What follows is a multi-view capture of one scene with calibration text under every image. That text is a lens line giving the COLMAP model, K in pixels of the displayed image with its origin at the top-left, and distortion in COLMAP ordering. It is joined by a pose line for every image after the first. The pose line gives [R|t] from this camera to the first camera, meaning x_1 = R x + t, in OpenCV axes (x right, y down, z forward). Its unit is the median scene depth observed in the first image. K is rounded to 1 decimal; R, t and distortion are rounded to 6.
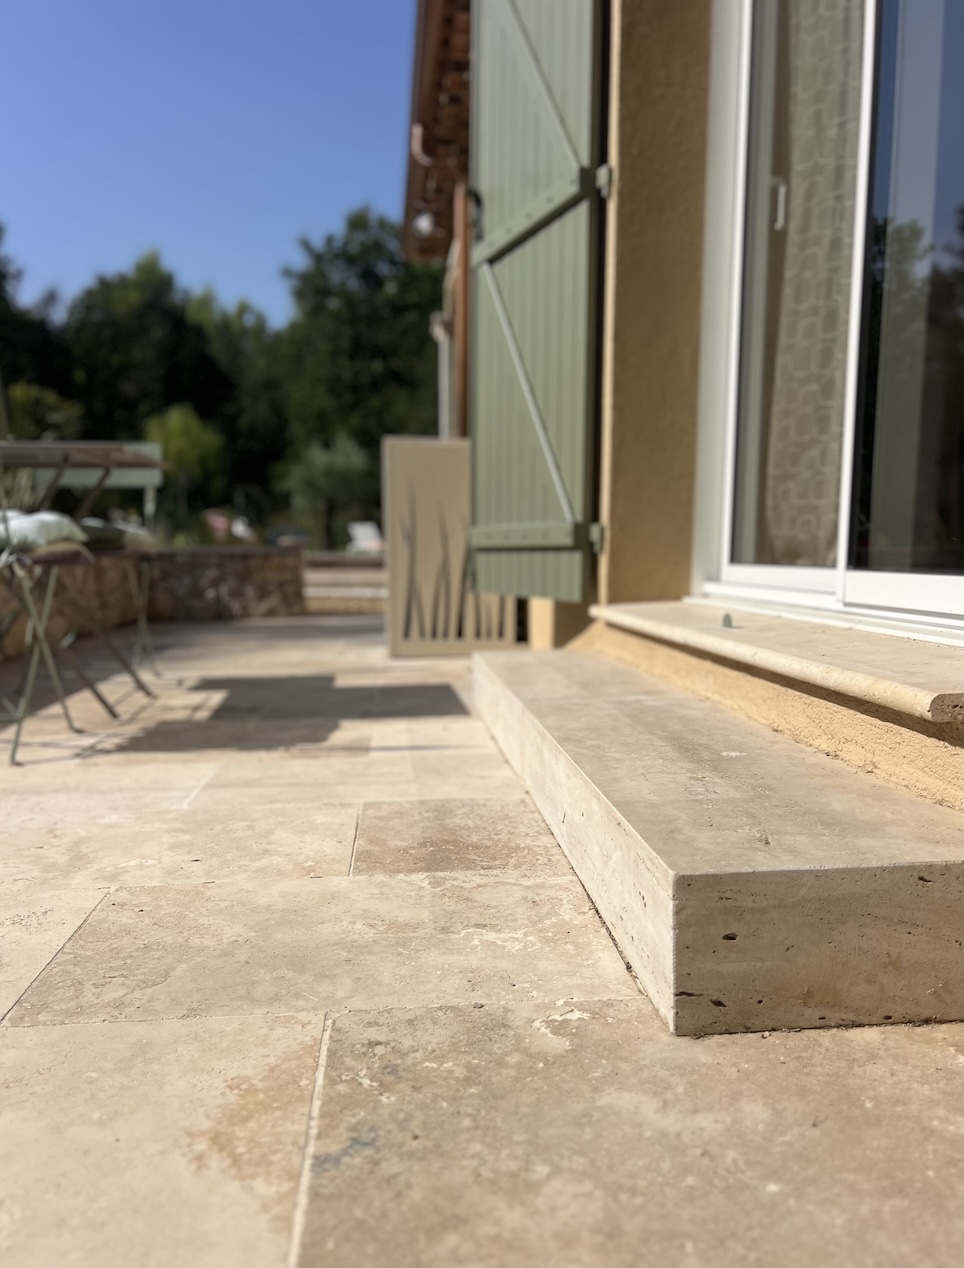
lens RADIAL K [[1008.3, 0, 483.2], [0, 1008.3, 695.7], [0, 0, 1]] dist [0.000640, -0.001353]
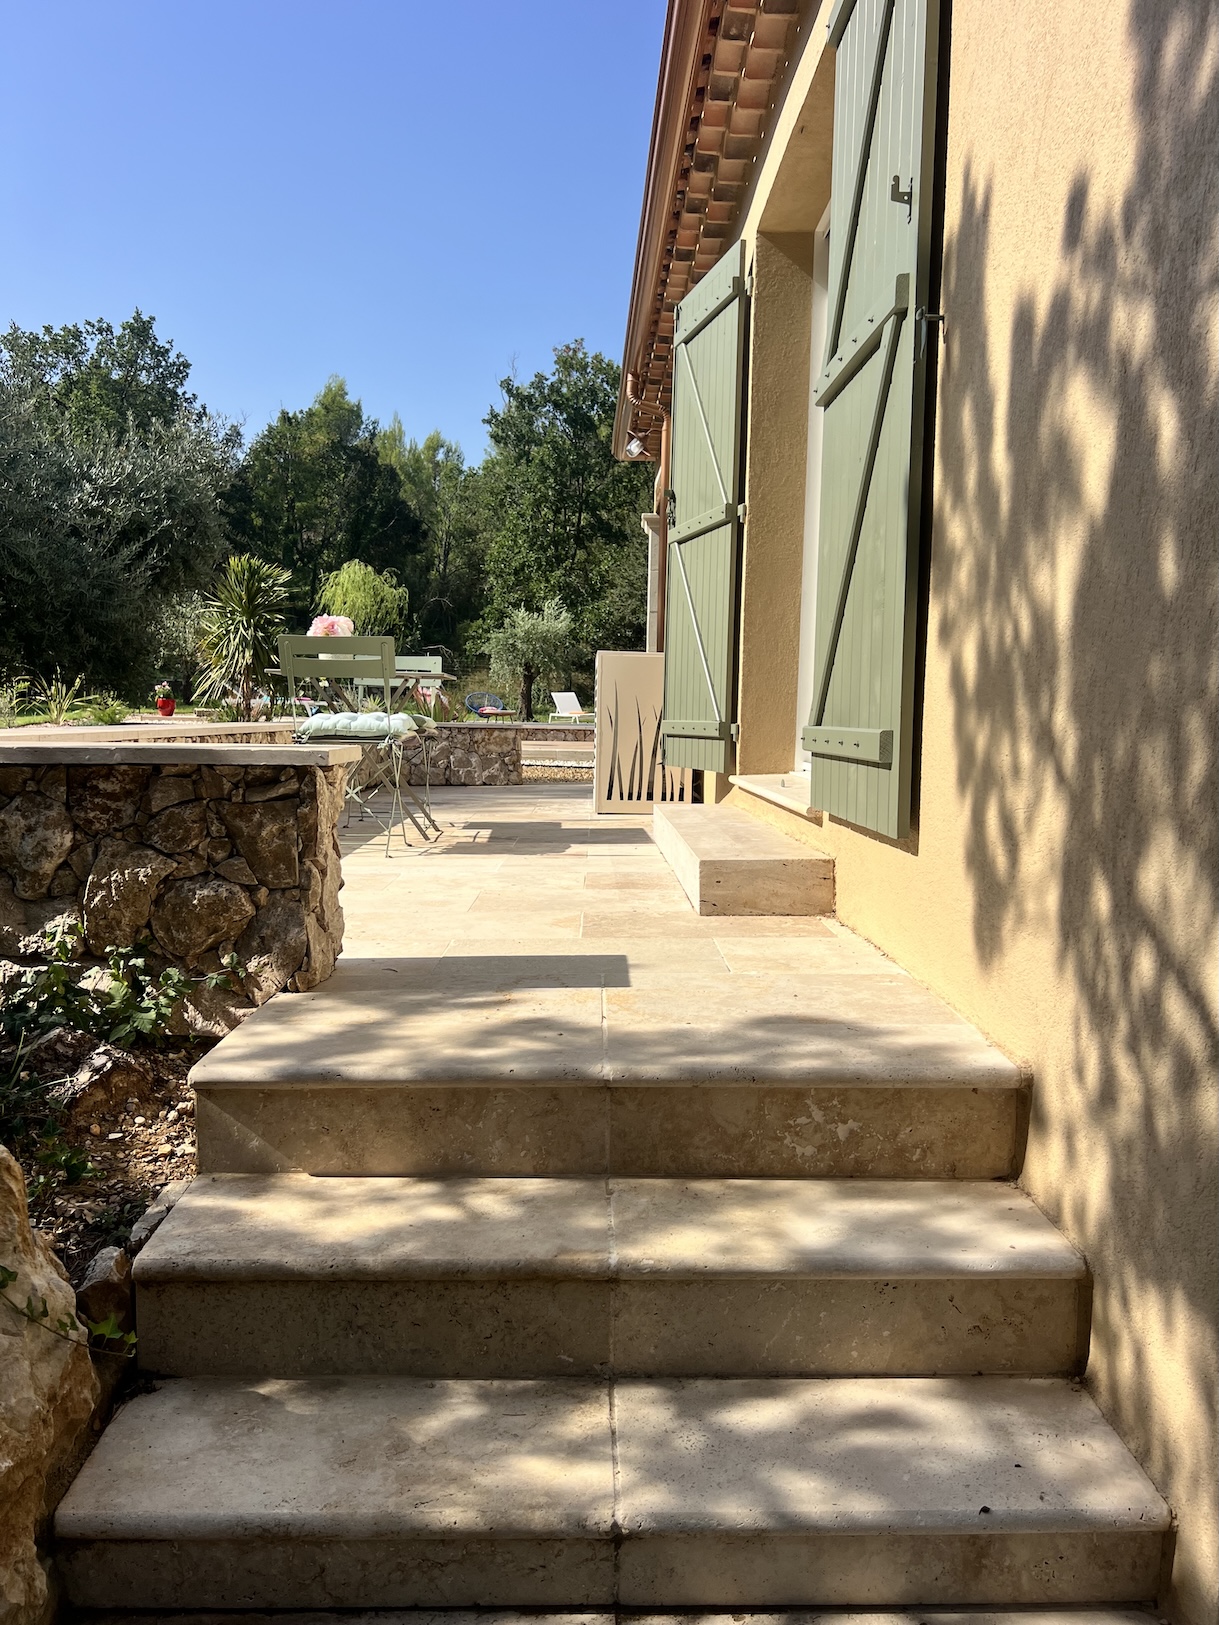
lens RADIAL K [[1233.0, 0, 609.5], [0, 1233.0, 812.5], [0, 0, 1]] dist [0.062242, -0.080168]
pose [[0.997043, 0.023745, -0.073085, 0.054950], [-0.028382, 0.997606, -0.063065, 0.081179], [0.071412, 0.064953, 0.995330, -0.792209]]
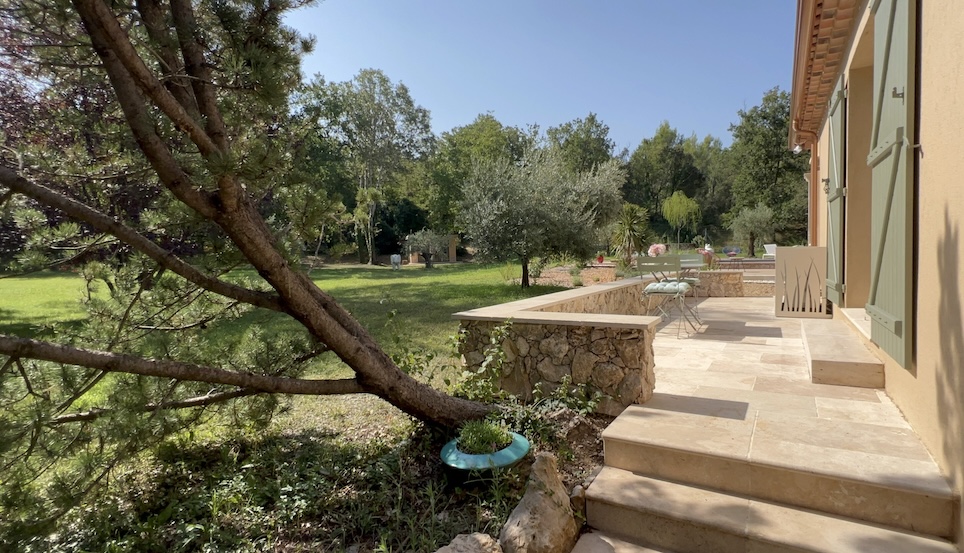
lens RADIAL K [[482.8, 0, 482.0], [0, 482.8, 276.5], [0, 0, 1]] dist [-0.007387, -0.000997]
pose [[0.791263, 0.010877, -0.611379, 0.123220], [-0.062993, 0.995972, -0.063807, -0.013235], [0.608223, 0.089001, 0.788761, -0.935586]]
